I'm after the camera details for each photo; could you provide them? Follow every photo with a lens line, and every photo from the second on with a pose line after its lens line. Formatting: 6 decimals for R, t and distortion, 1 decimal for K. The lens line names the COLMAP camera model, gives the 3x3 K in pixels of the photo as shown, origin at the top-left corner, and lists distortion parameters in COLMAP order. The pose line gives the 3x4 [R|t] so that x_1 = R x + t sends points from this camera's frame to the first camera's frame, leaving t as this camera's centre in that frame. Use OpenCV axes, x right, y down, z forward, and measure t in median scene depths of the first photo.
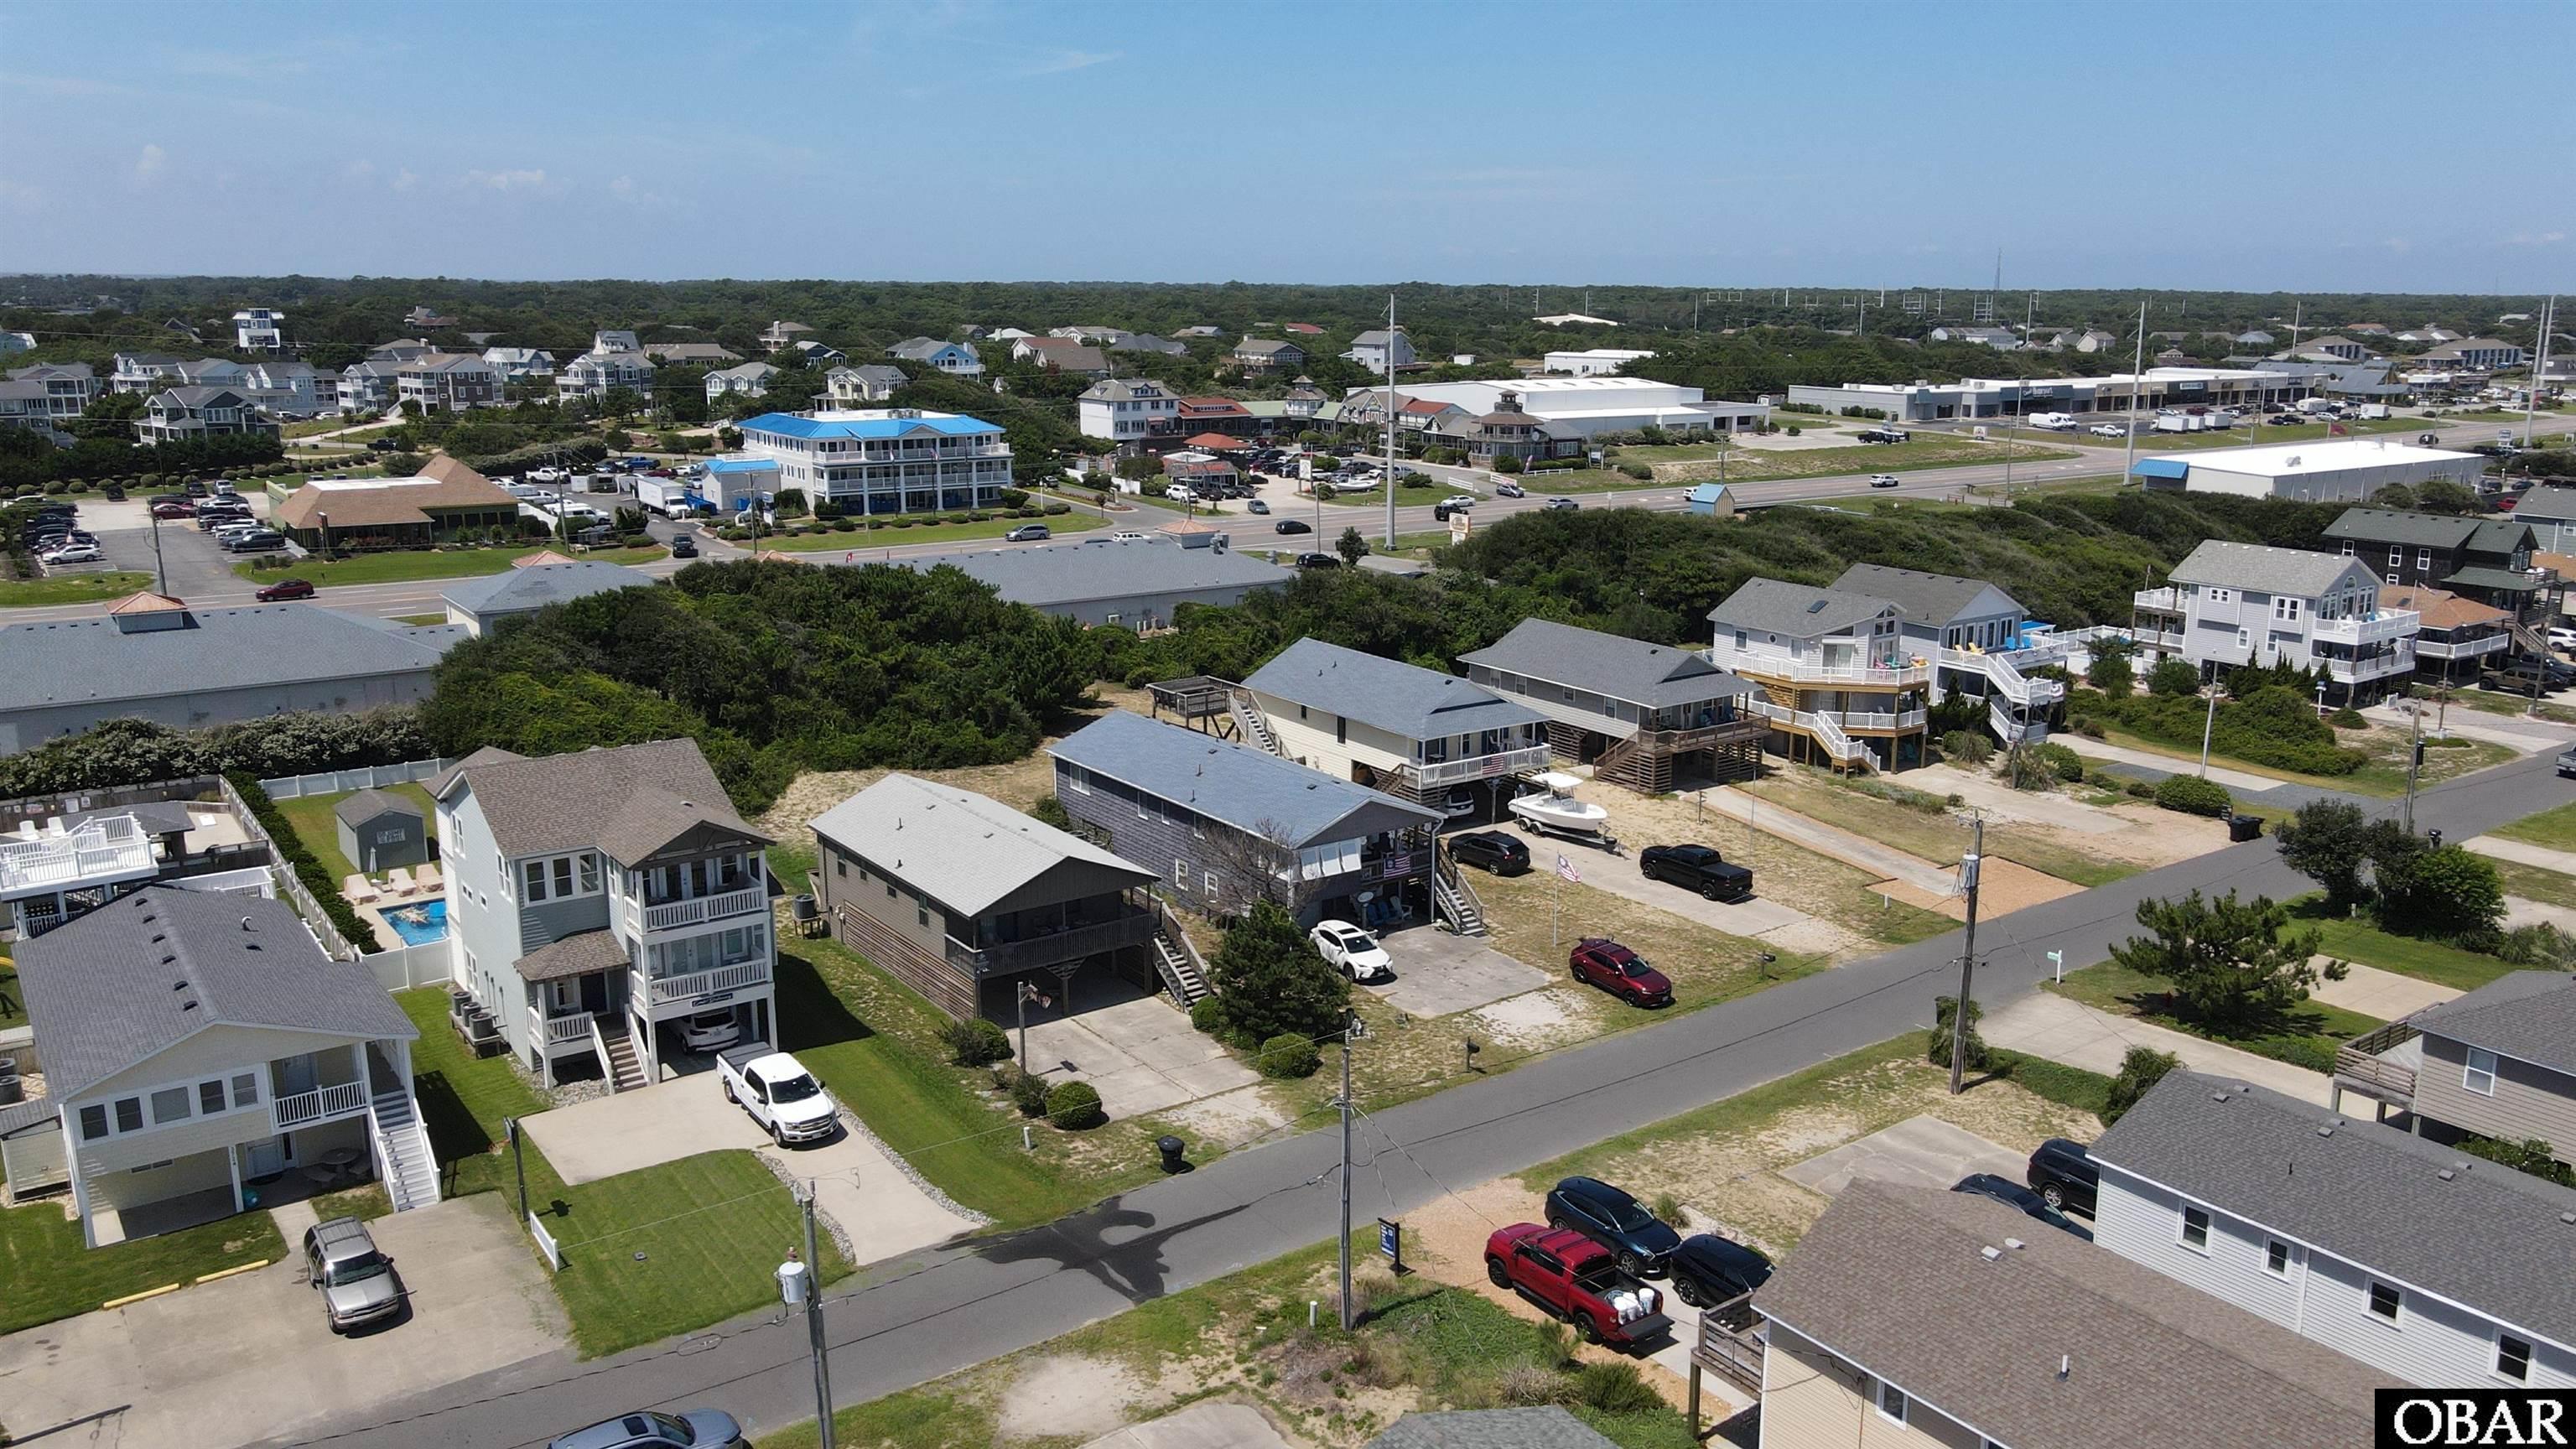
lens RADIAL K [[1894.3, 0, 1239.8], [0, 1894.3, 752.9], [0, 0, 1]] dist [-0.010472, 0.037130]
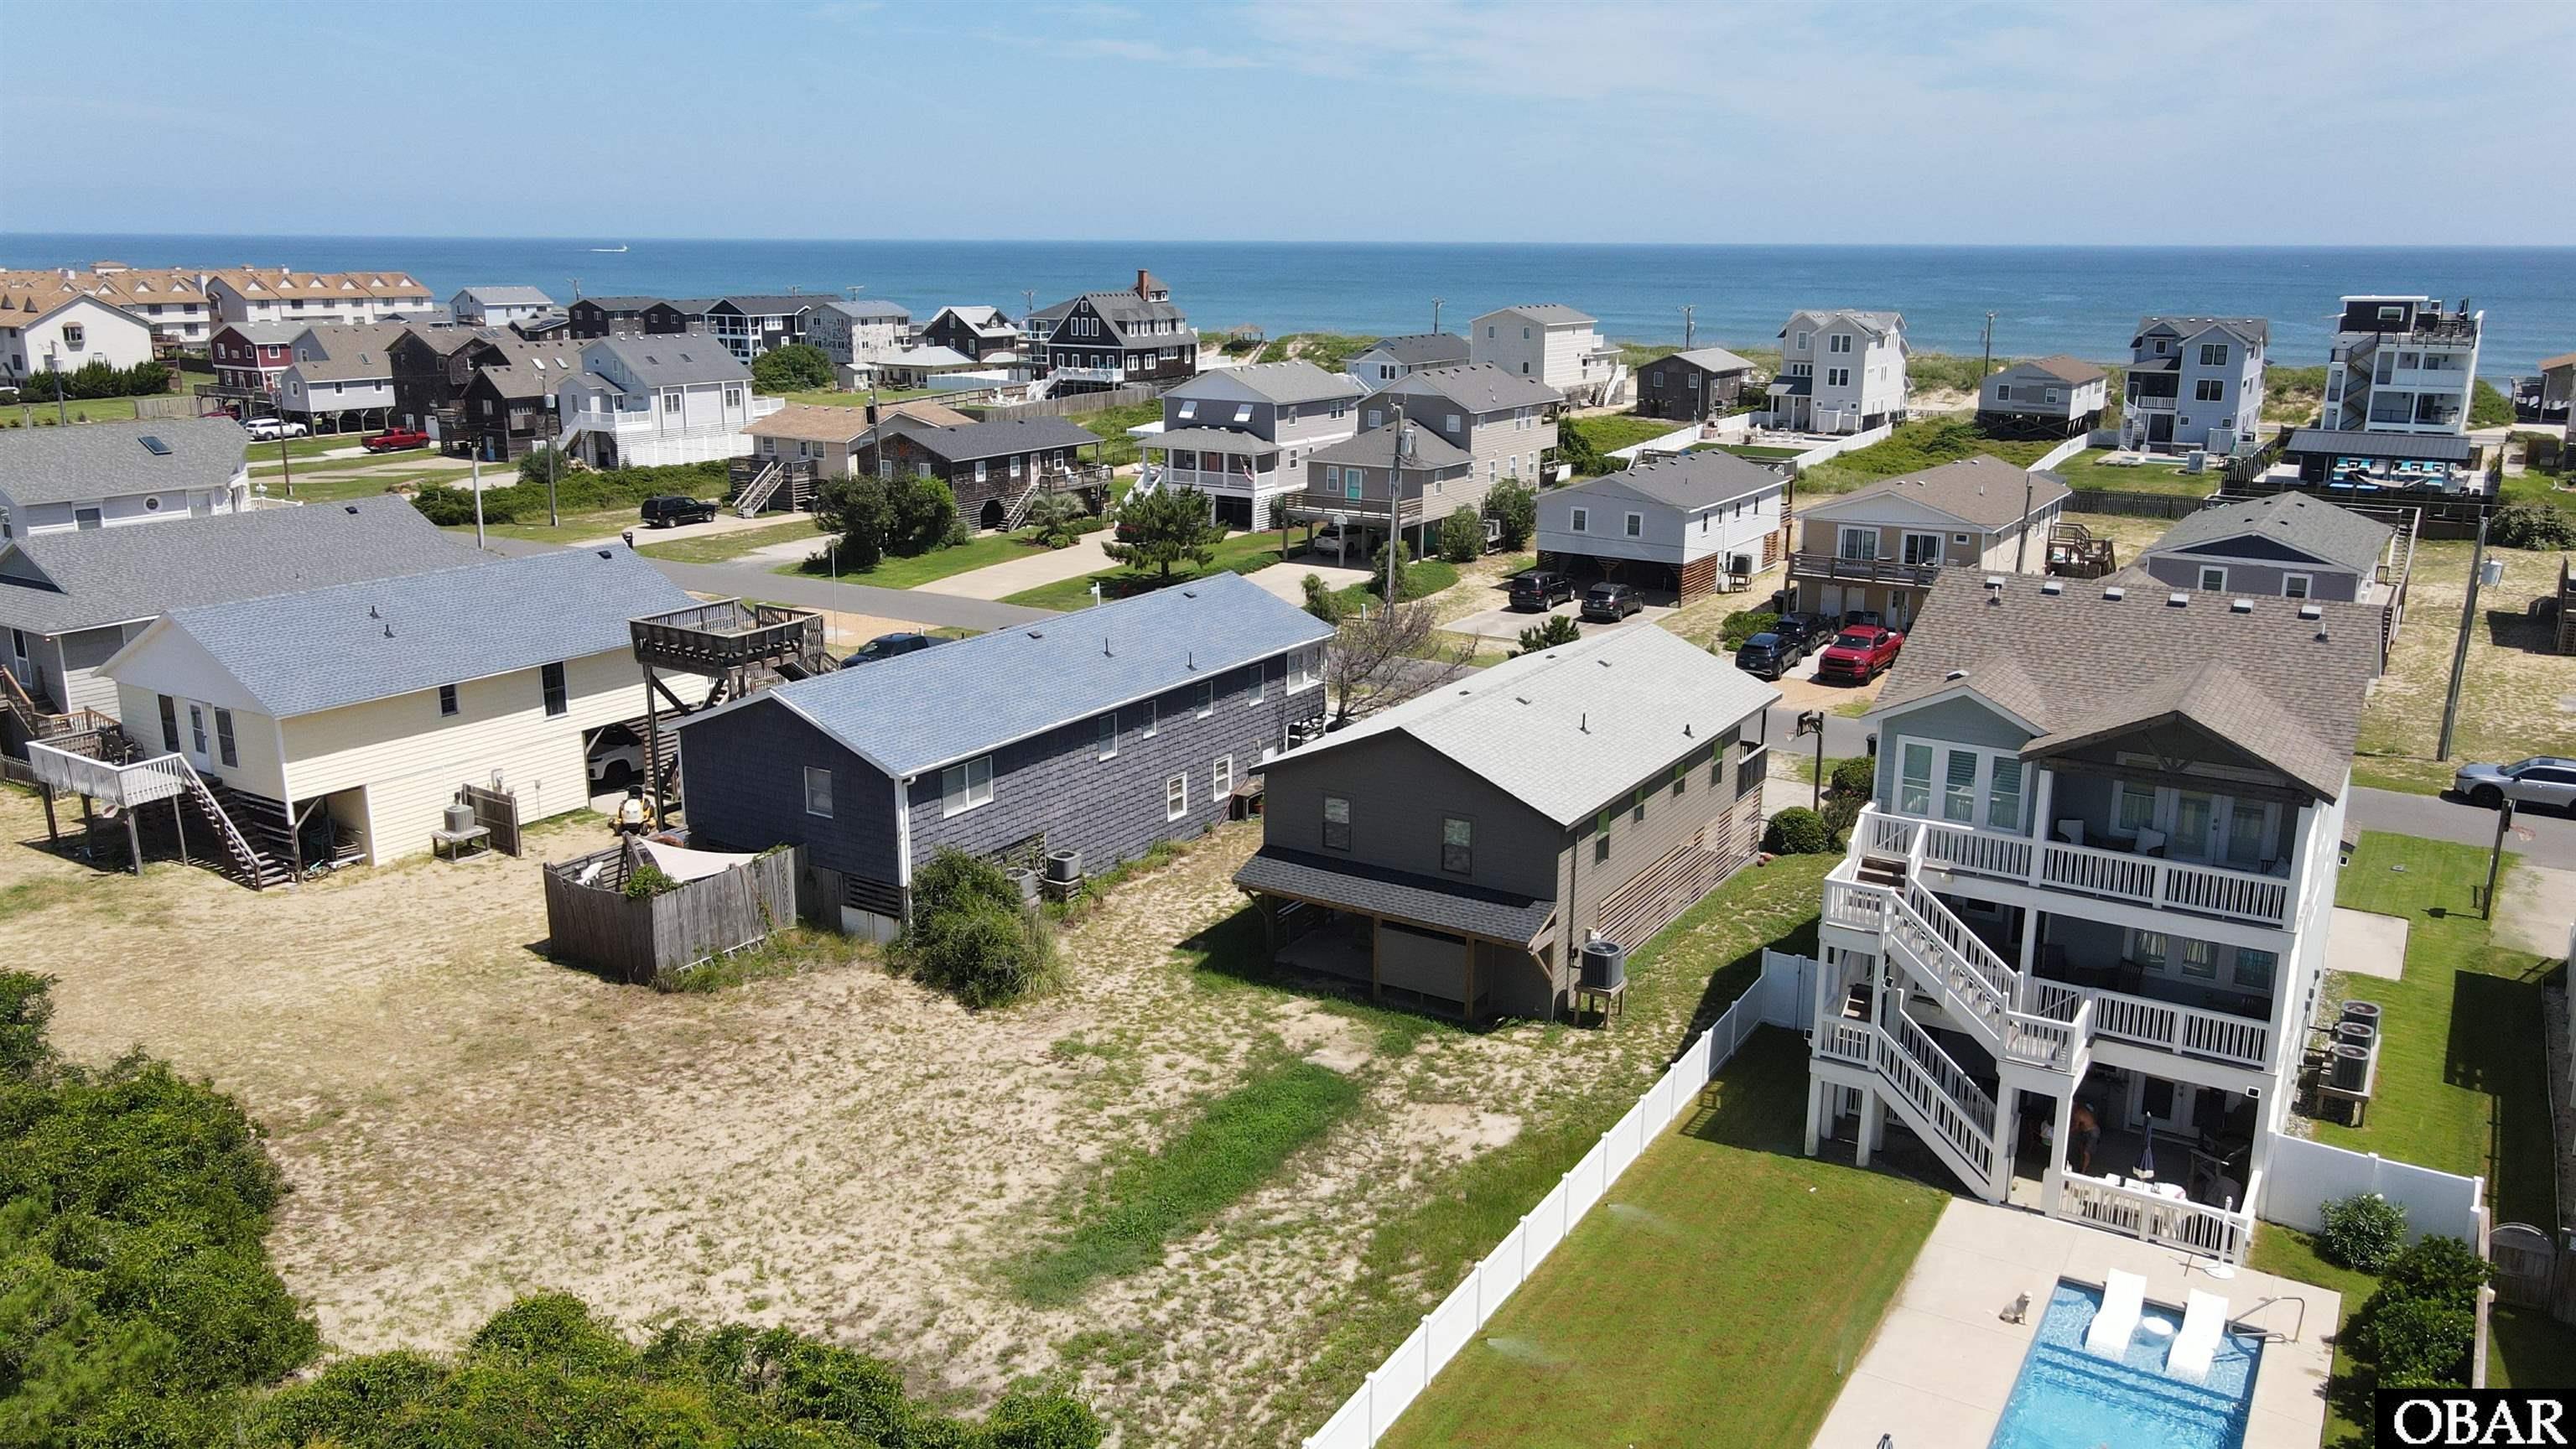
lens RADIAL K [[1894.3, 0, 1297.7], [0, 1894.3, 736.2], [0, 0, 1]] dist [-0.010472, 0.037130]
pose [[-0.380497, -0.246941, 0.891203, -0.588250], [0.215312, 0.913550, 0.345060, -0.160711], [-0.899368, 0.323181, -0.294433, 1.090429]]
